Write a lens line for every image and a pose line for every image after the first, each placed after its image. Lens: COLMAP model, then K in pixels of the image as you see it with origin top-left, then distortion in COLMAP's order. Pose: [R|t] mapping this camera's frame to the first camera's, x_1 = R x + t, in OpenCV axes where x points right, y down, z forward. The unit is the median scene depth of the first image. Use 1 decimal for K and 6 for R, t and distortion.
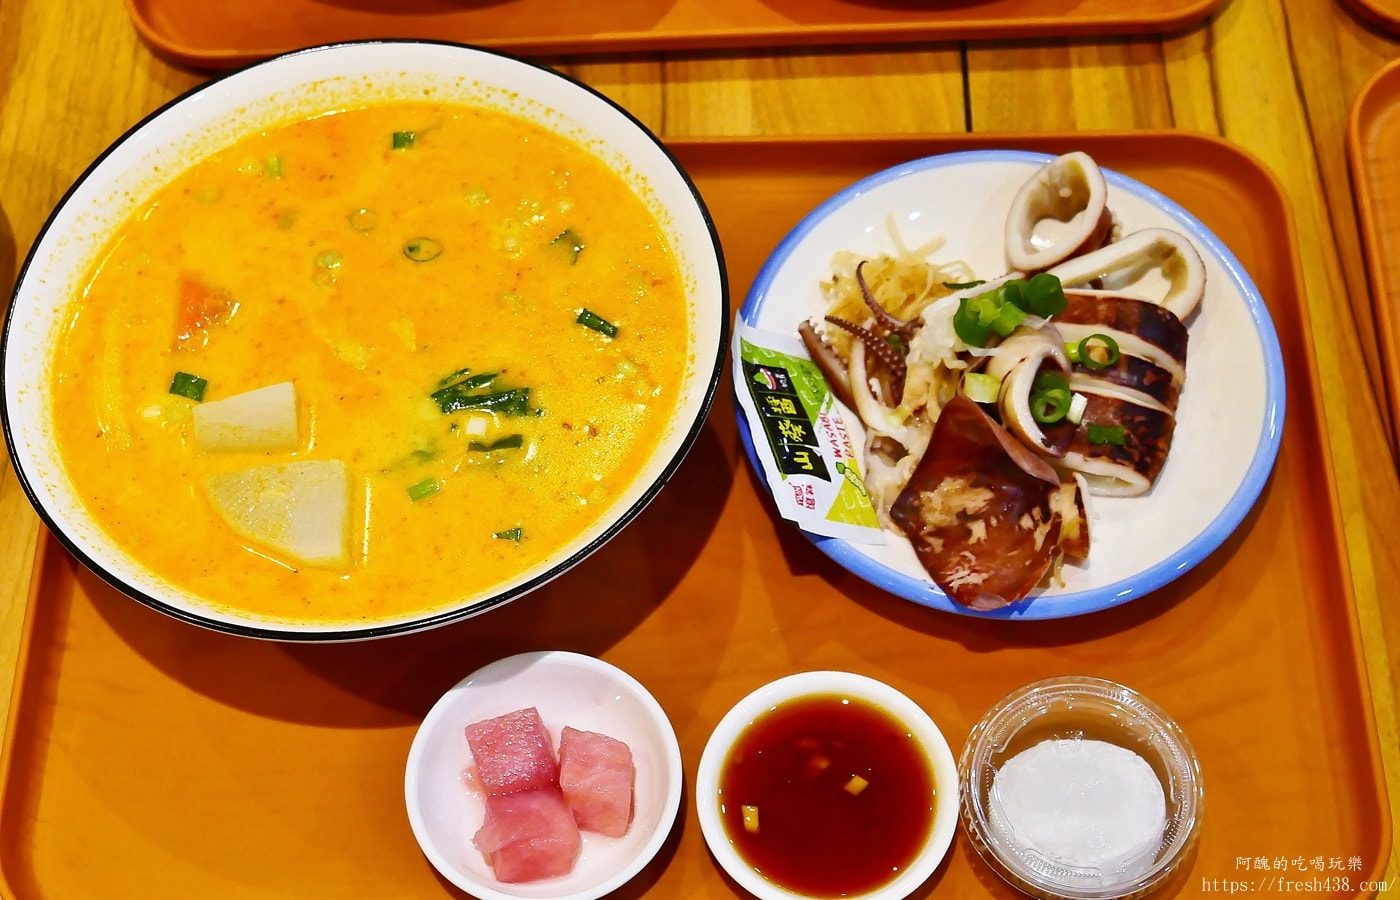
lens RADIAL K [[2272.3, 0, 700.4], [0, 2272.3, 444.3], [0, 0, 1]] dist [-0.013590, 0.000000]
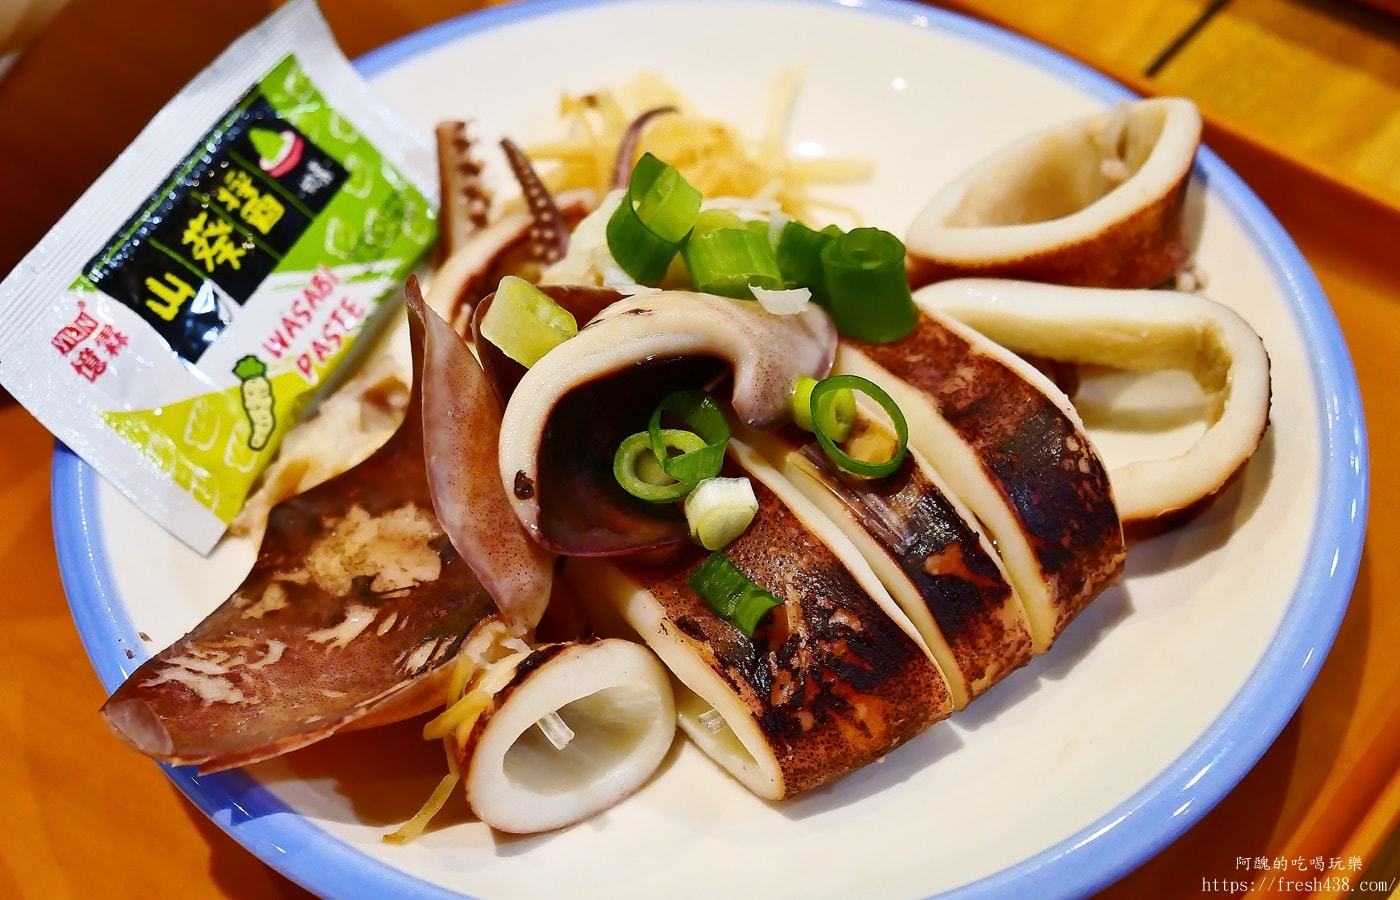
lens RADIAL K [[2272.3, 0, 698.8], [0, 2272.3, 450.0], [0, 0, 1]] dist [-0.013590, 0.000000]
pose [[0.779933, 0.488608, -0.391109, 0.311595], [-0.542156, 0.839662, -0.032163, -0.009449], [0.312684, 0.237127, 0.919782, 0.624003]]
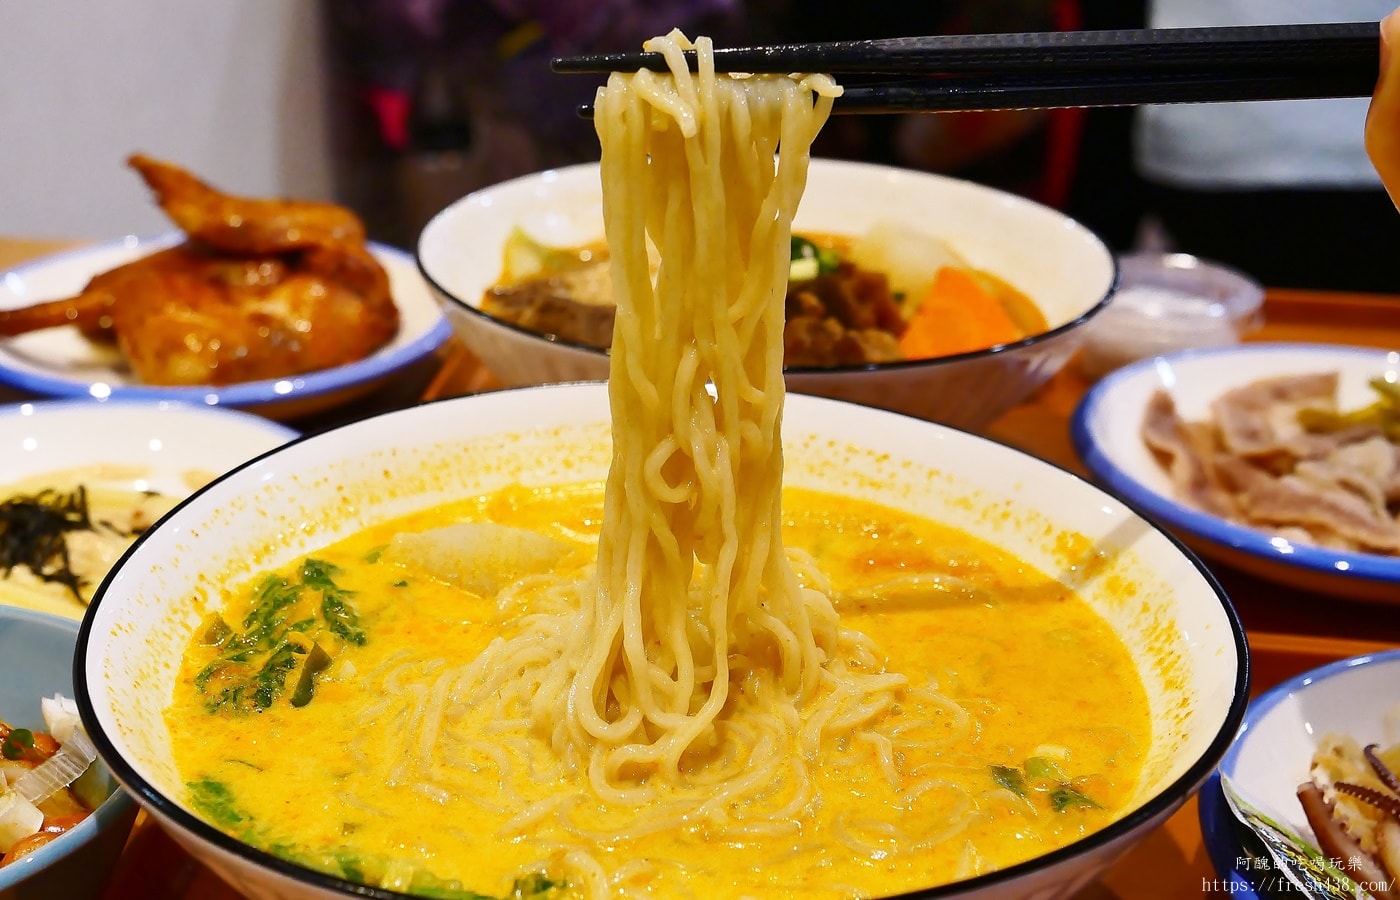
lens RADIAL K [[1945.5, 0, 697.1], [0, 1945.5, 448.3], [0, 0, 1]] dist [0.029376, 0.000000]
pose [[0.993124, 0.085818, -0.079630, -0.094976], [-0.116226, 0.804301, -0.582745, 0.223874], [0.014037, 0.587993, 0.808744, 0.505411]]
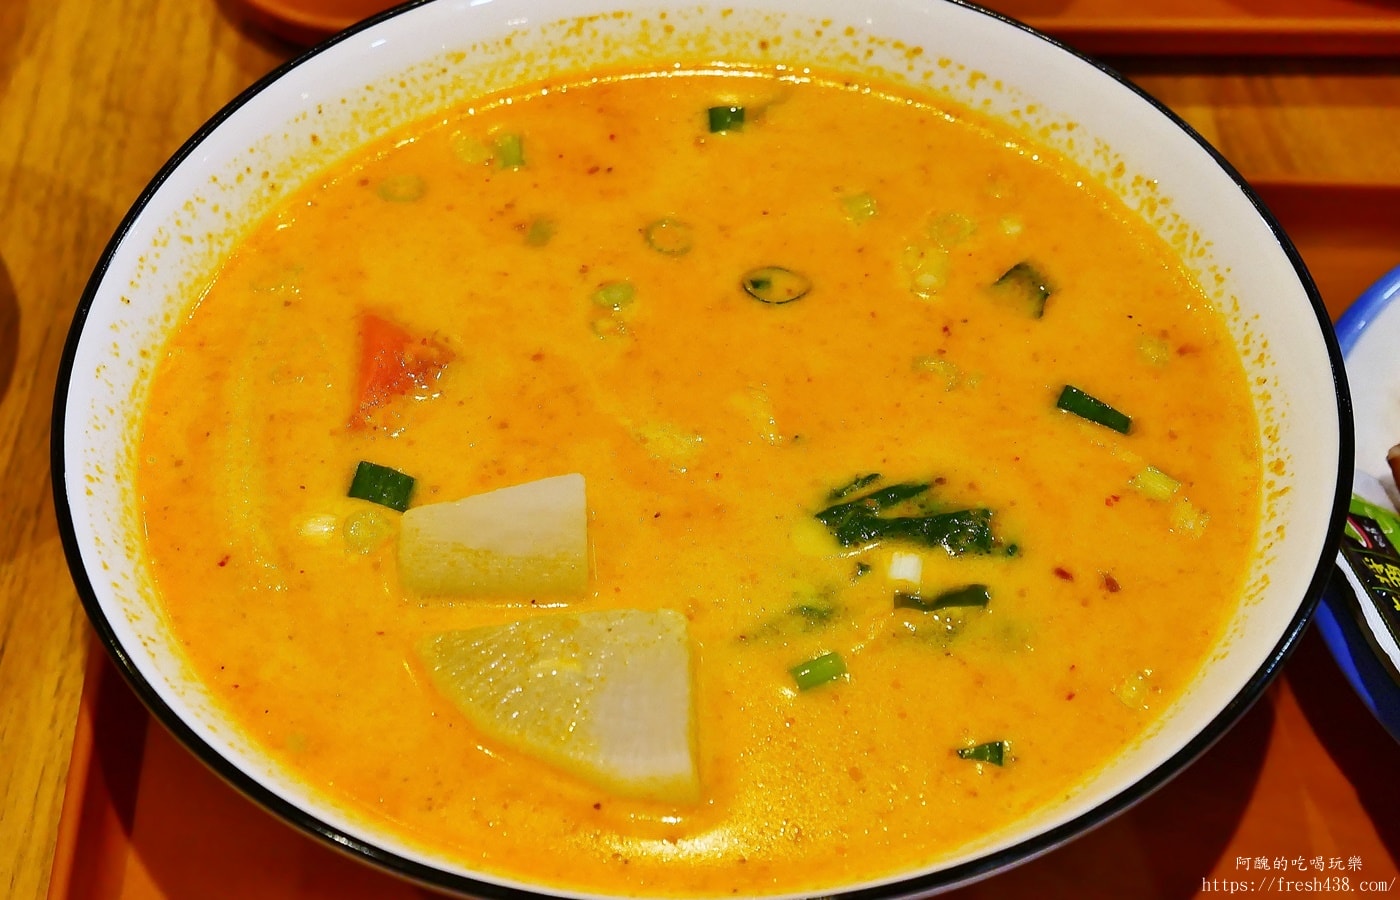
lens RADIAL K [[2869.9, 0, 699.0], [0, 2869.9, 460.1], [0, 0, 1]] dist [0.029534, 0.000000]
pose [[0.998840, 0.035047, 0.033024, -0.165051], [-0.029293, 0.986523, -0.160977, 0.077407], [-0.038221, 0.159823, 0.986405, 0.284759]]
